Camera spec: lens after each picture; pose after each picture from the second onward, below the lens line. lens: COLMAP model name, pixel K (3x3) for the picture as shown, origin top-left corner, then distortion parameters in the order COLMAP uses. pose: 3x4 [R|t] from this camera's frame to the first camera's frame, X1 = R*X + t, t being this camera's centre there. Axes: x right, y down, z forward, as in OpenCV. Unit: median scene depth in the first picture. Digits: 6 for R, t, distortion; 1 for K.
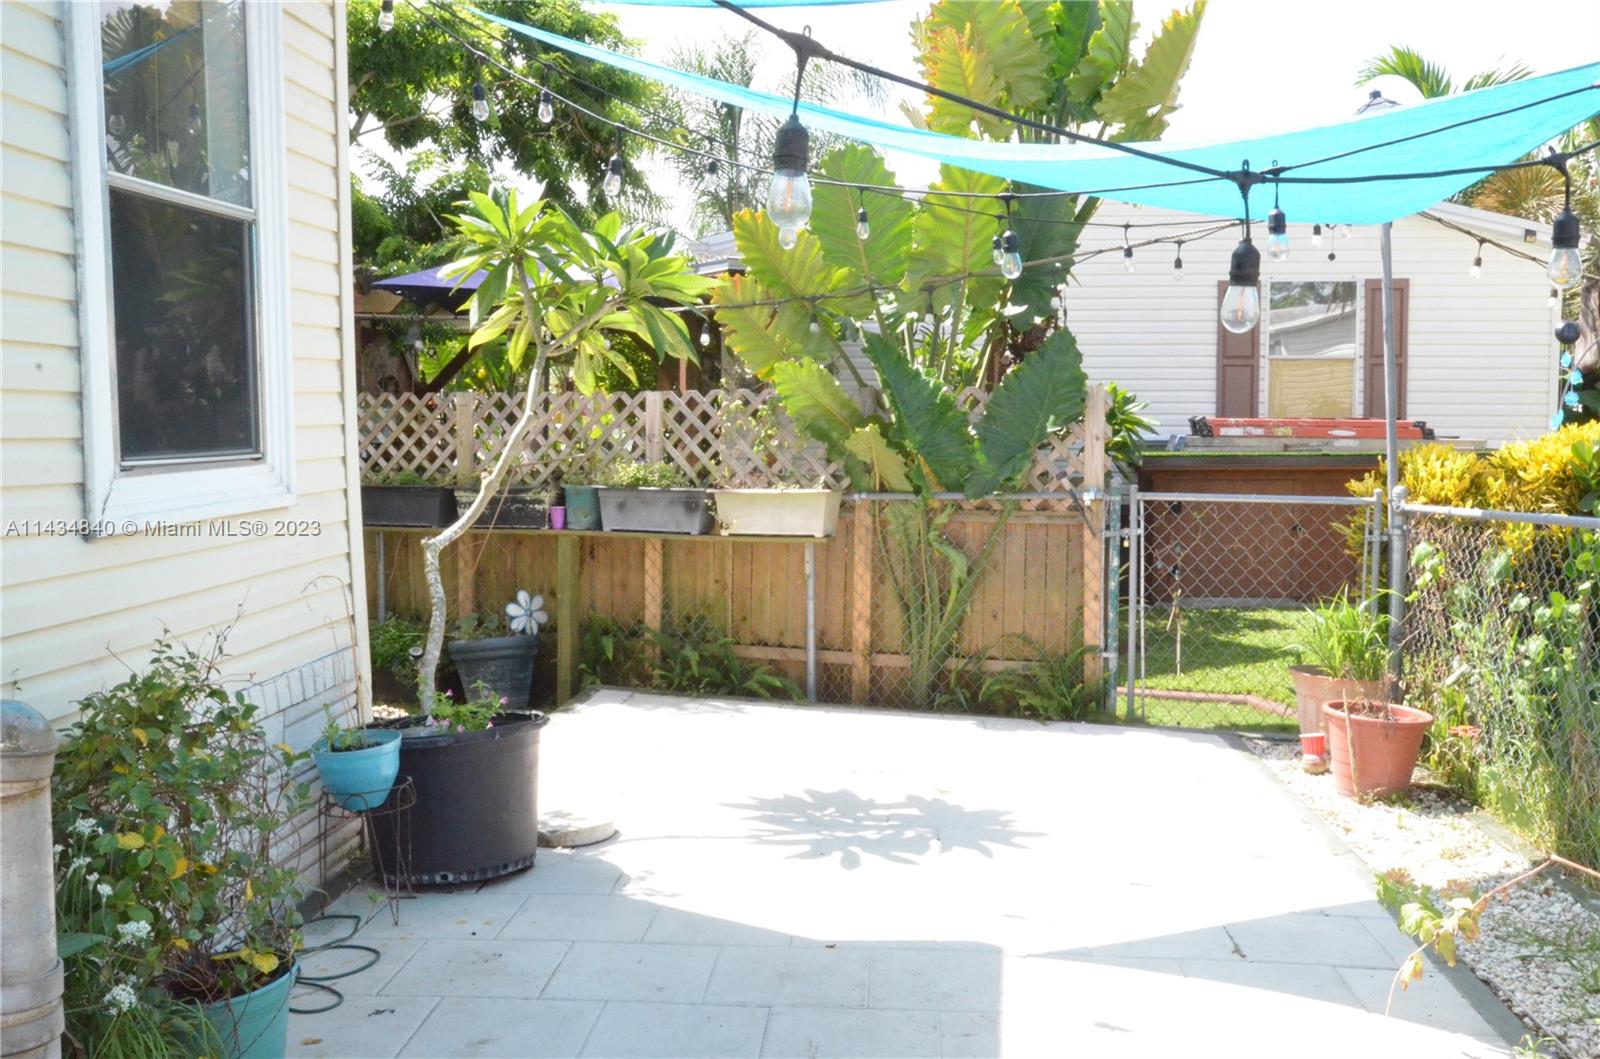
lens RADIAL K [[1489.4, 0, 800.0], [0, 1489.4, 529.5], [0, 0, 1]] dist [-0.030130, 0.007416]
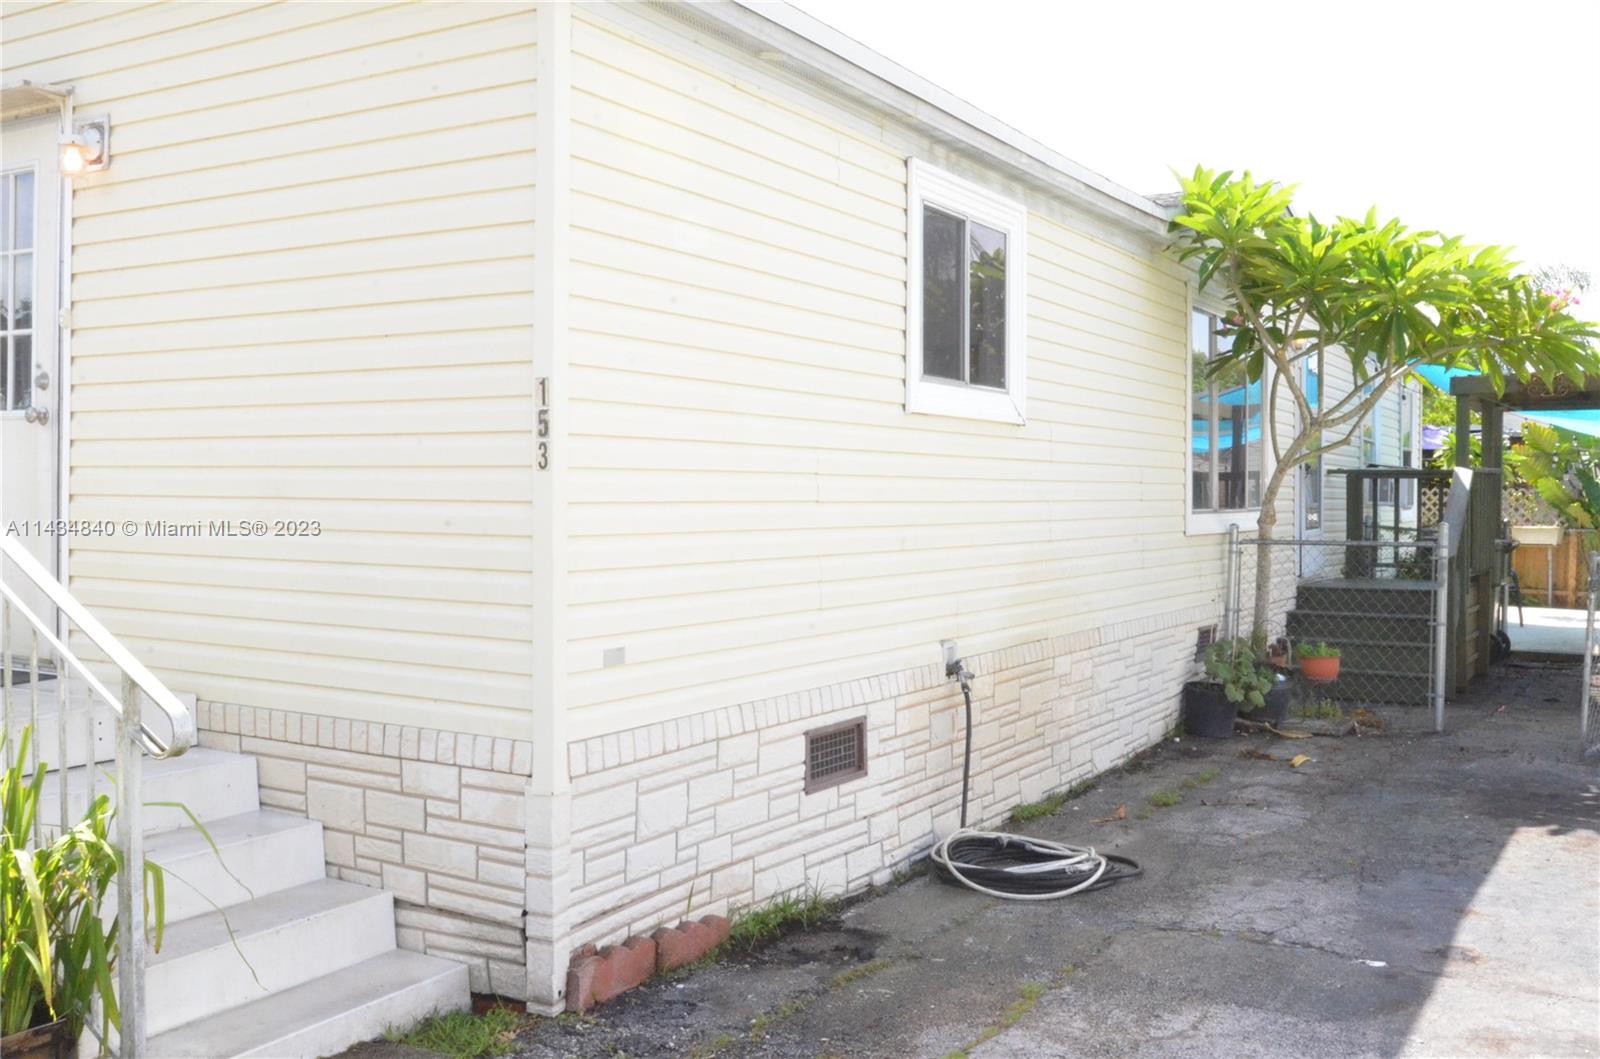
lens RADIAL K [[1489.4, 0, 800.0], [0, 1489.4, 529.5], [0, 0, 1]] dist [-0.030130, 0.007416]
pose [[0.904682, 0.019074, -0.425661, -0.082776], [-0.041470, 0.998196, -0.043409, 0.147526], [0.424065, 0.056924, 0.903841, -1.946389]]
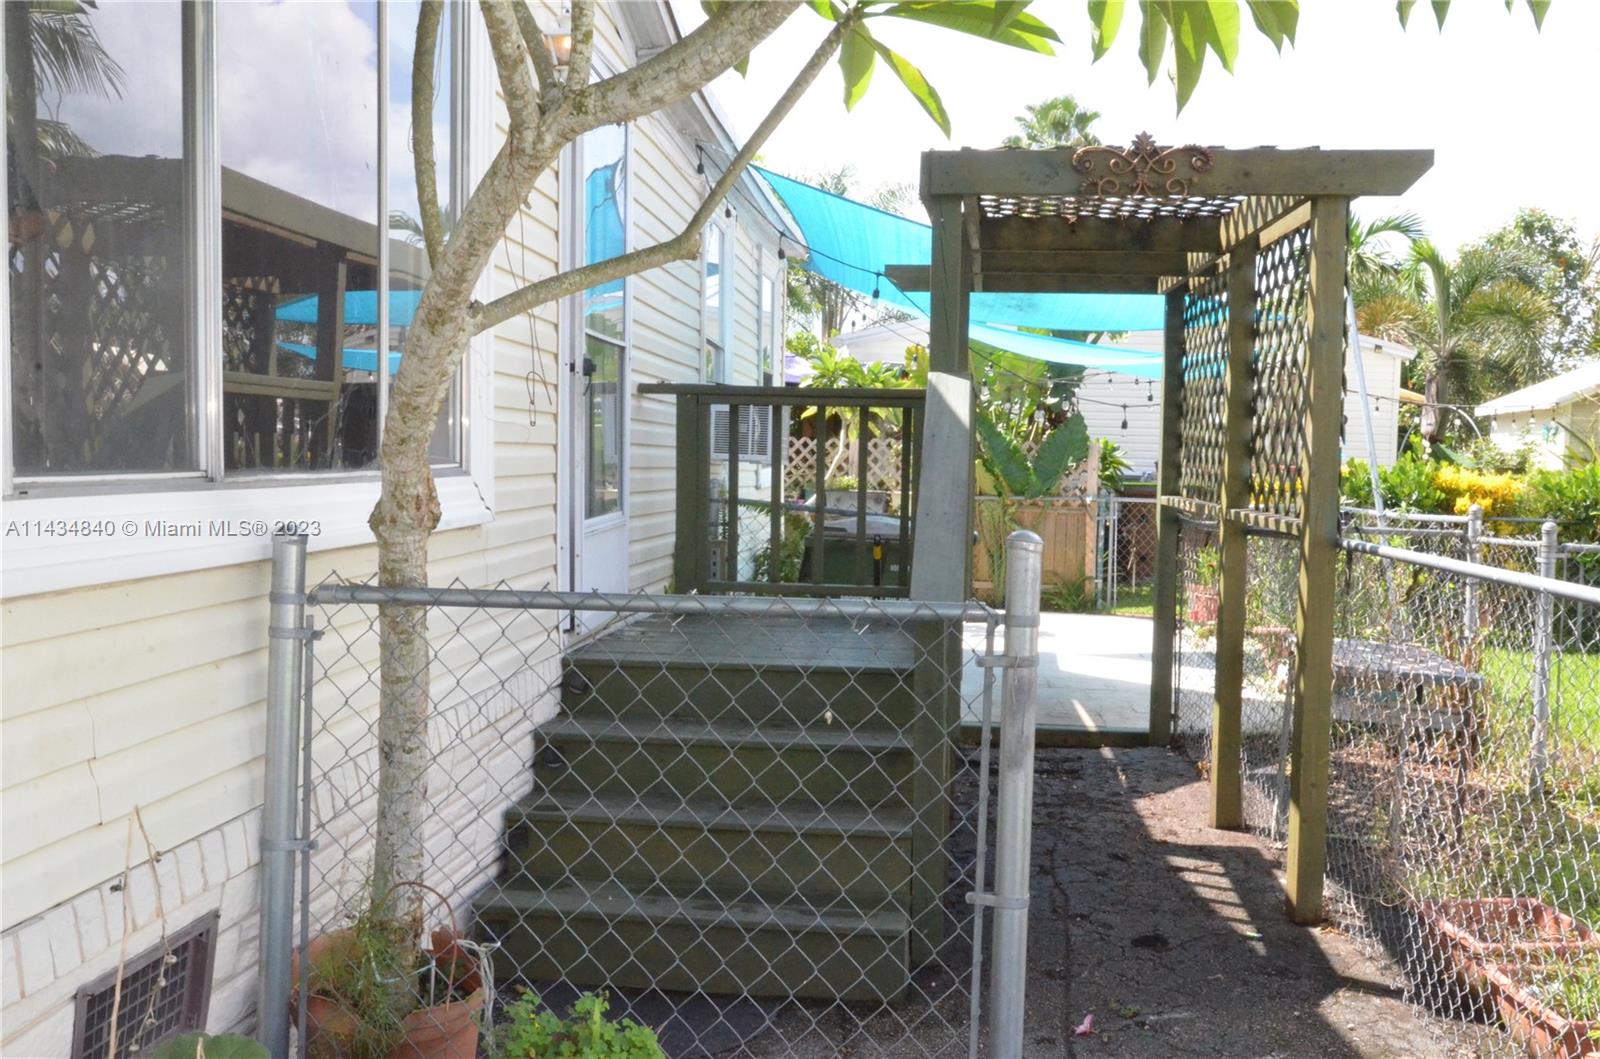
lens RADIAL K [[1489.4, 0, 800.0], [0, 1489.4, 529.5], [0, 0, 1]] dist [-0.030130, 0.007416]
pose [[0.999691, 0.024833, 0.000566, -0.177084], [-0.024811, 0.999380, -0.024962, 0.072631], [-0.001185, 0.024941, 0.999688, -0.908087]]
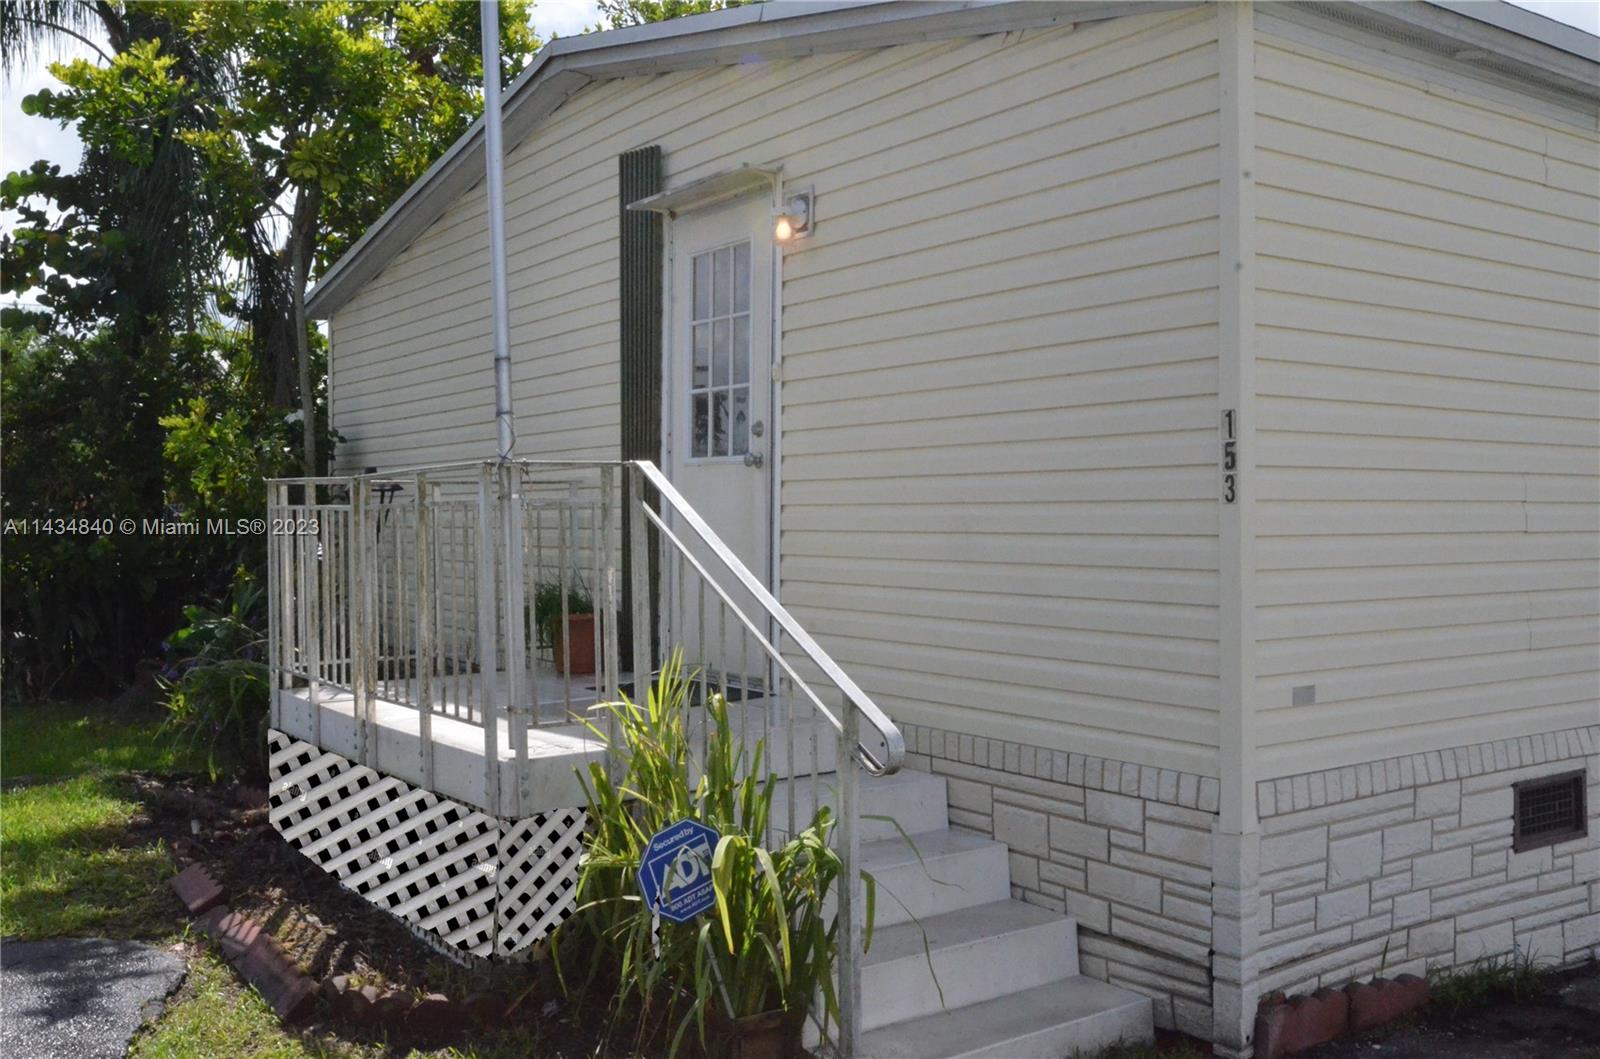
lens RADIAL K [[1489.4, 0, 800.0], [0, 1489.4, 529.5], [0, 0, 1]] dist [-0.030130, 0.007416]
pose [[0.649576, 0.004184, -0.760285, -0.093471], [-0.055595, 0.997569, -0.042010, 0.146689], [0.758261, 0.069557, 0.648230, -1.960524]]
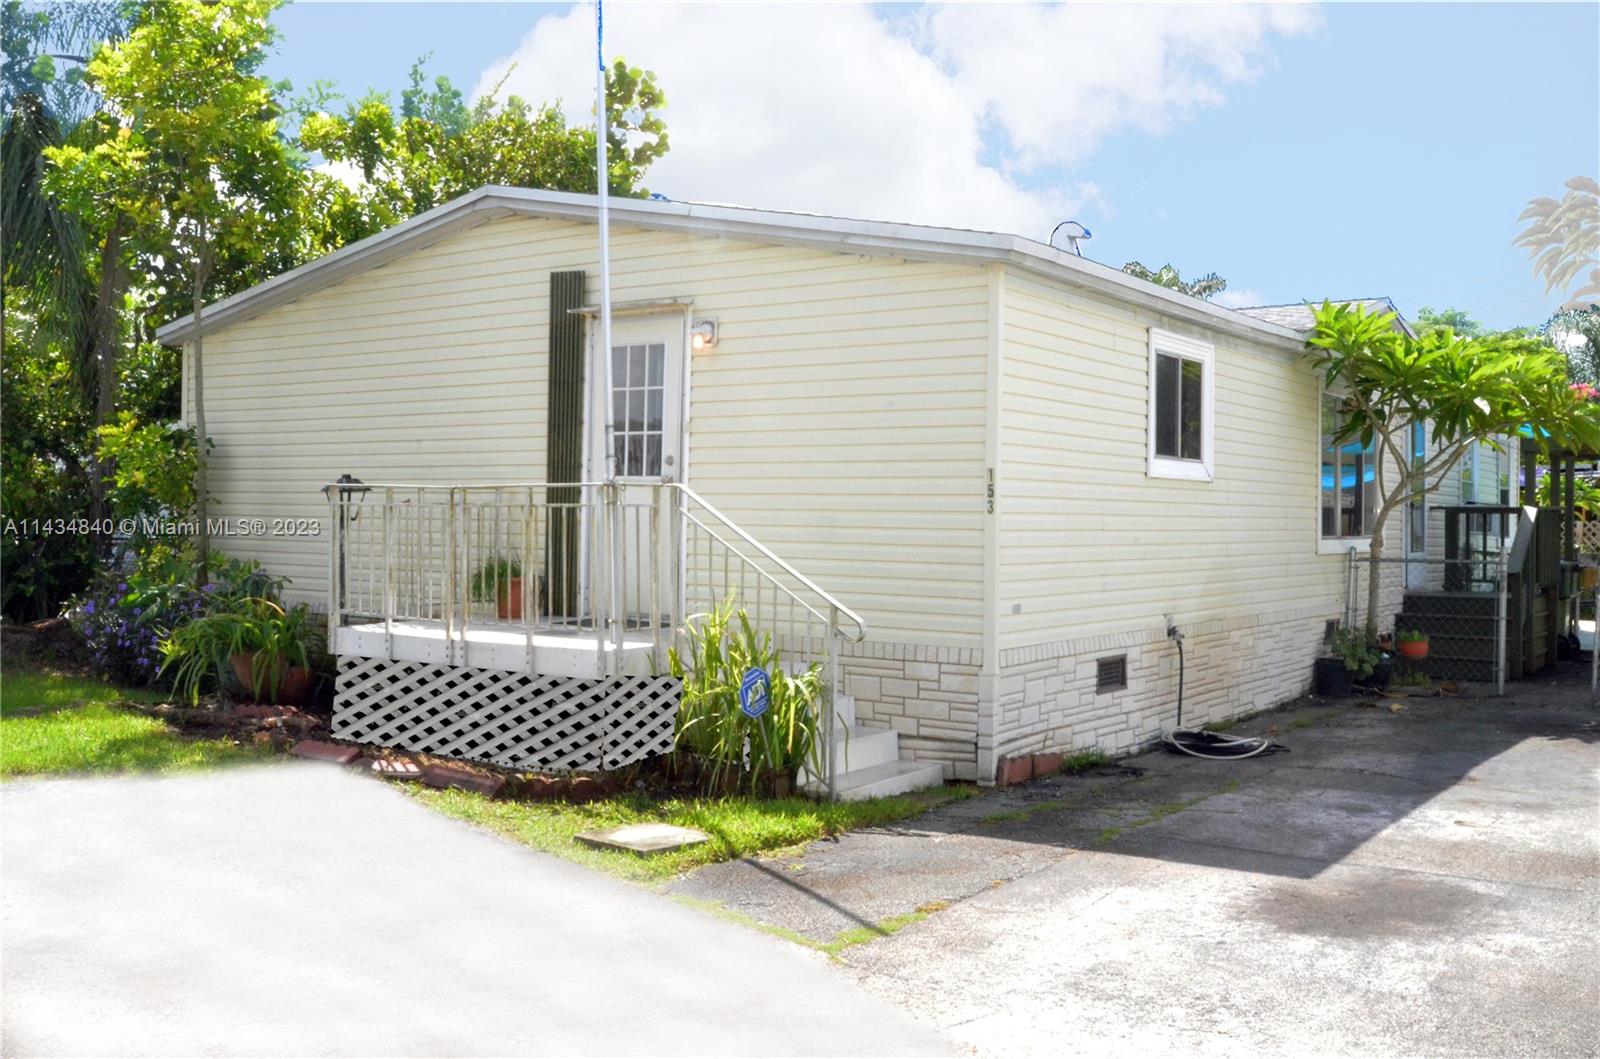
lens RADIAL K [[1489.4, 0, 800.0], [0, 1489.4, 529.5], [0, 0, 1]] dist [-0.030130, 0.007416]
pose [[0.866105, 0.016384, -0.499593, 0.032095], [-0.051752, 0.997031, -0.057021, 0.189112], [0.497176, 0.075241, 0.864381, -2.535734]]
